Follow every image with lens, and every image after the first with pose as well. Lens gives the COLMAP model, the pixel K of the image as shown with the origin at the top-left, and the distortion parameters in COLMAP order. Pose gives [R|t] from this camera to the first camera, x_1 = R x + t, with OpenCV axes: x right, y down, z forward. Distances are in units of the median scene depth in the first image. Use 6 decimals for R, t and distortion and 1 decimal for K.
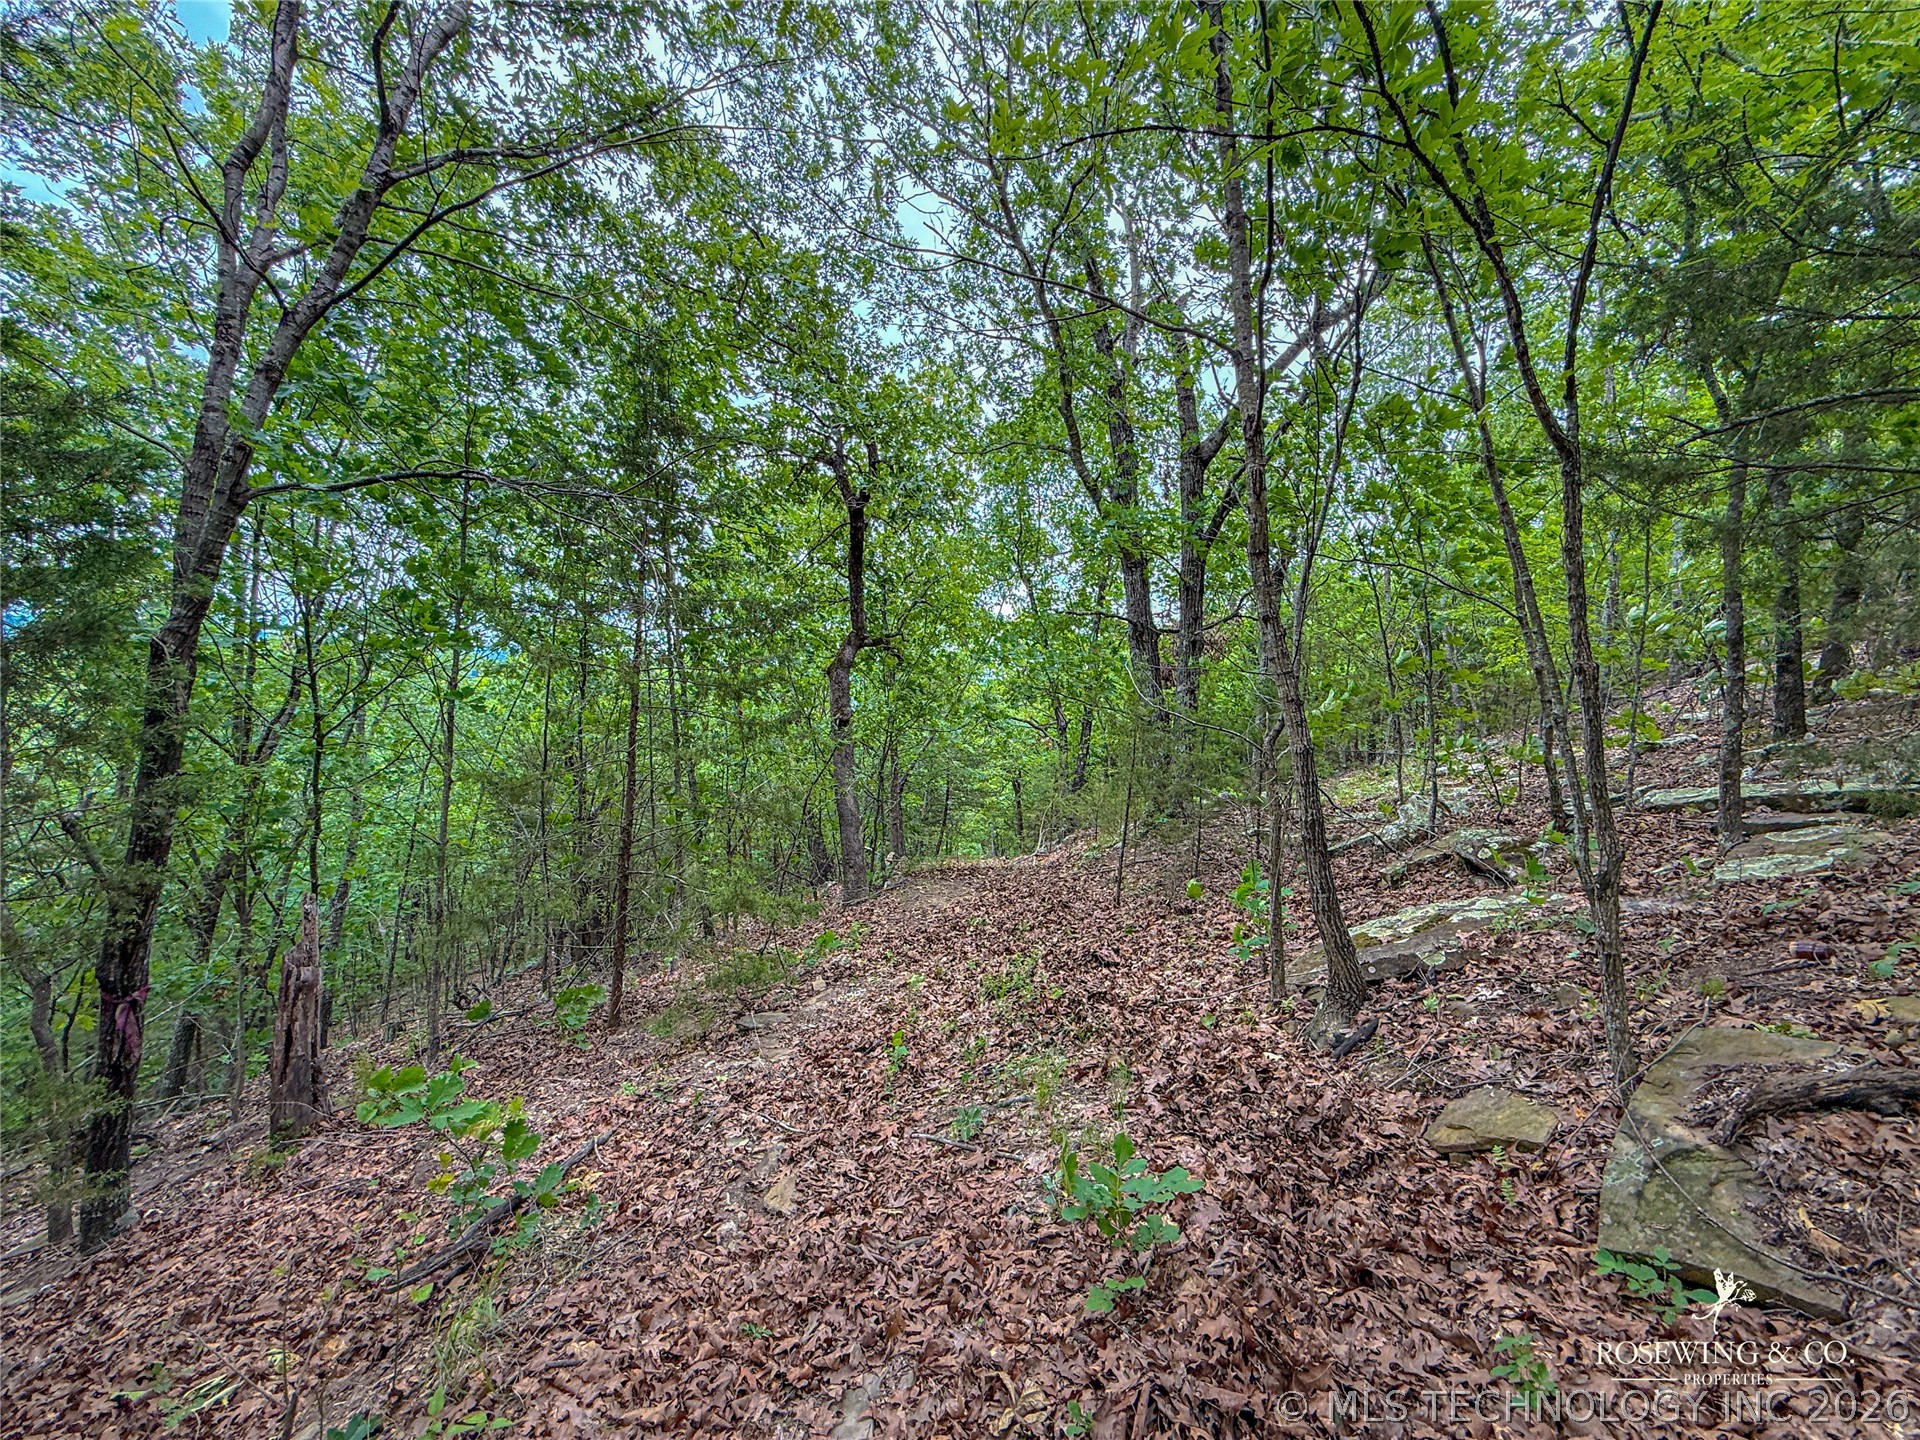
lens RADIAL K [[762.4, 0, 952.5], [0, 762.4, 723.5], [0, 0, 1]] dist [-0.000997, 0.000168]
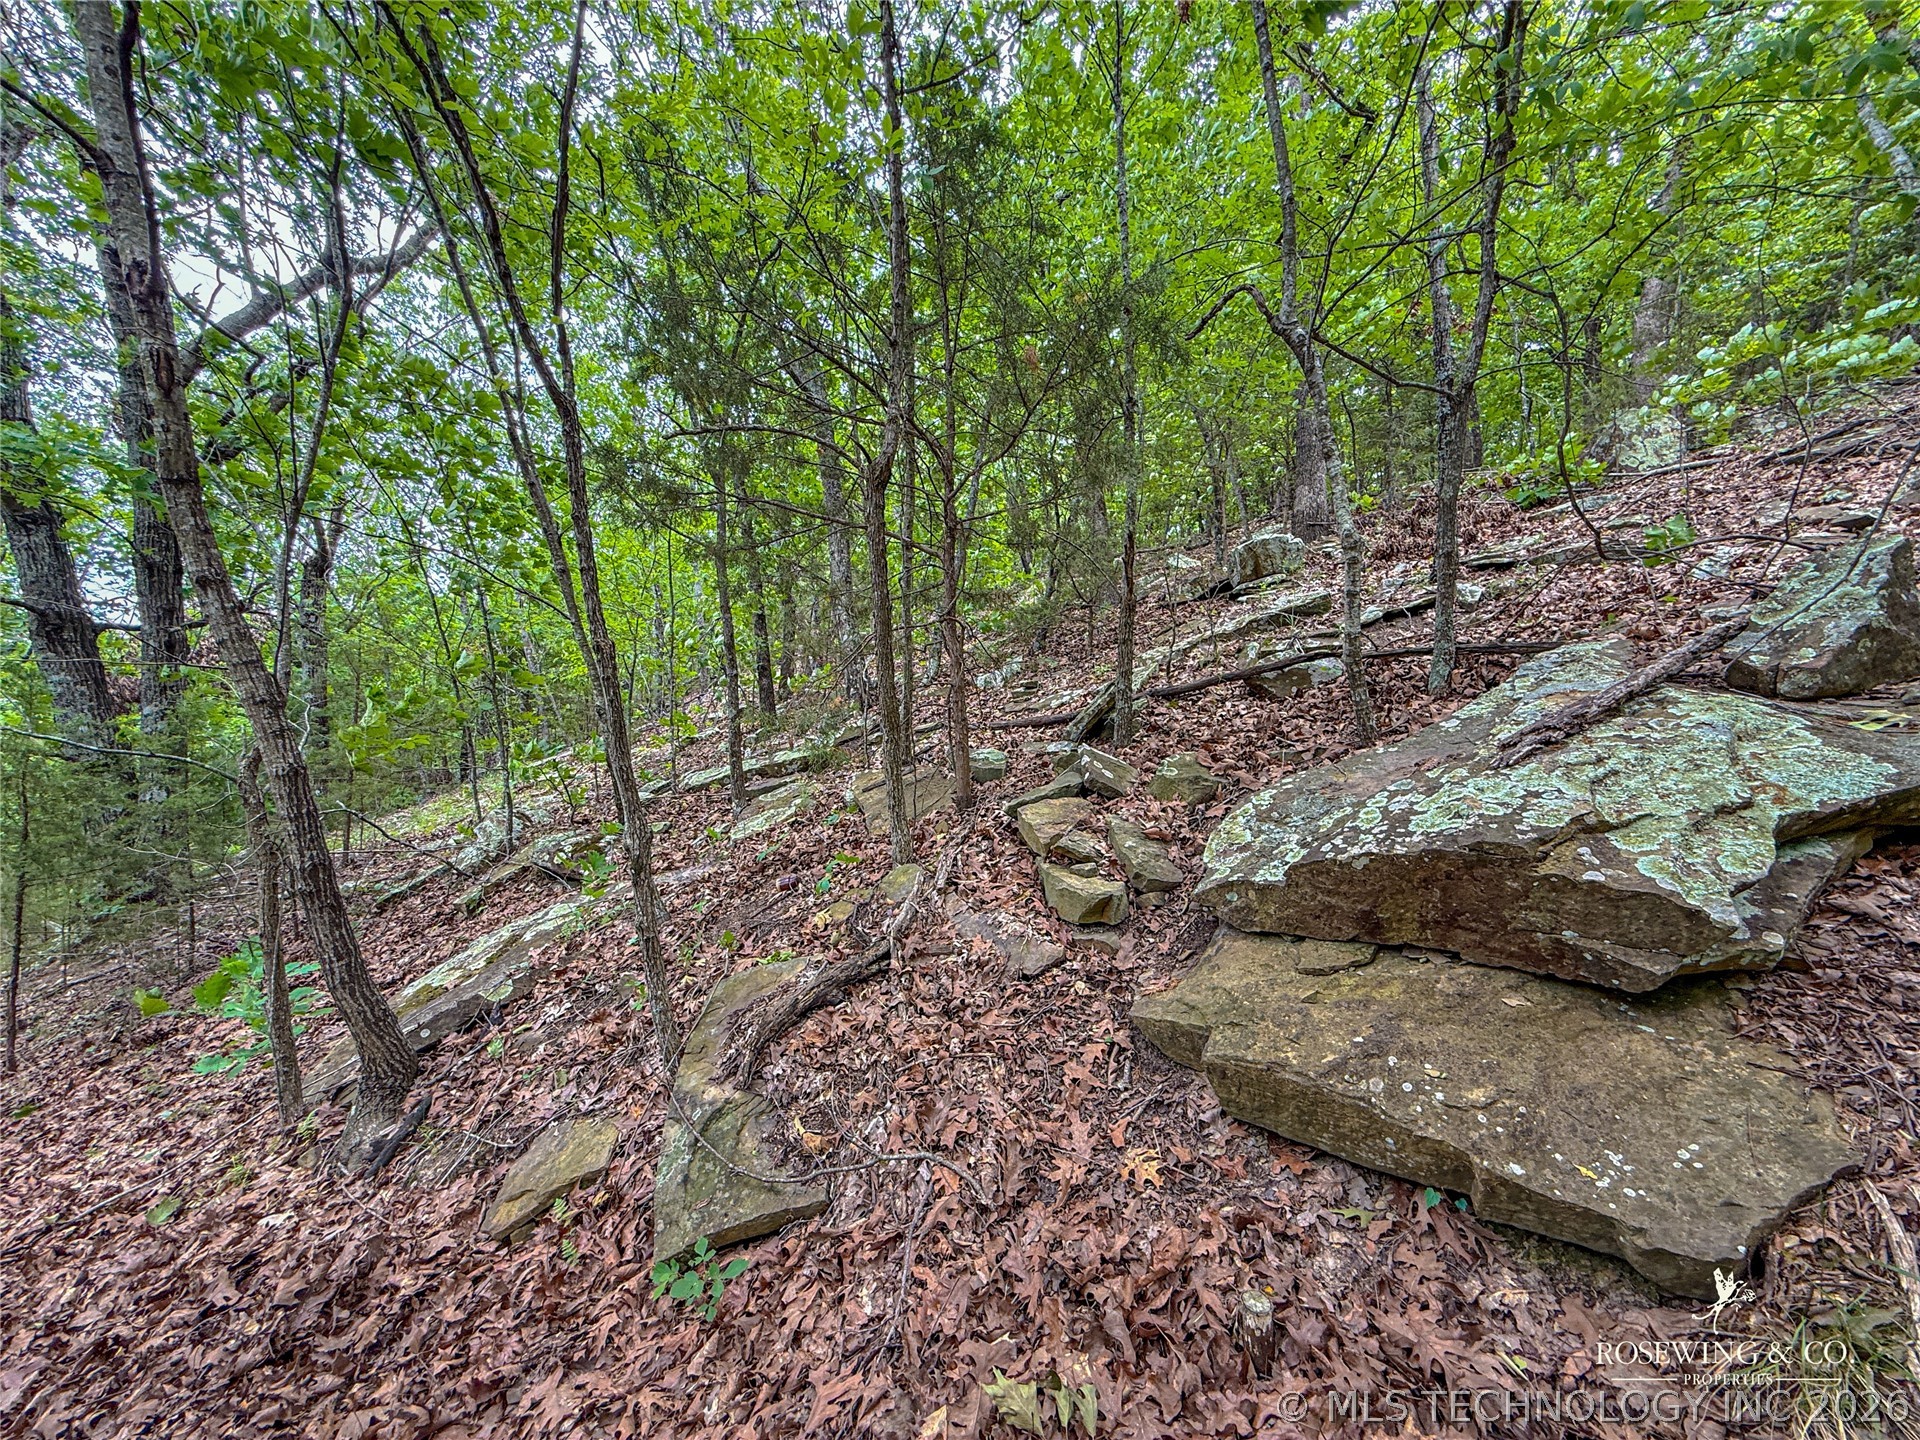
lens RADIAL K [[762.4, 0, 957.2], [0, 762.4, 719.2], [0, 0, 1]] dist [-0.000997, 0.000168]
pose [[0.477044, -0.050540, 0.877425, 0.143616], [0.076753, 0.996927, 0.015694, 0.026375], [-0.875522, 0.059859, 0.479457, 0.115108]]
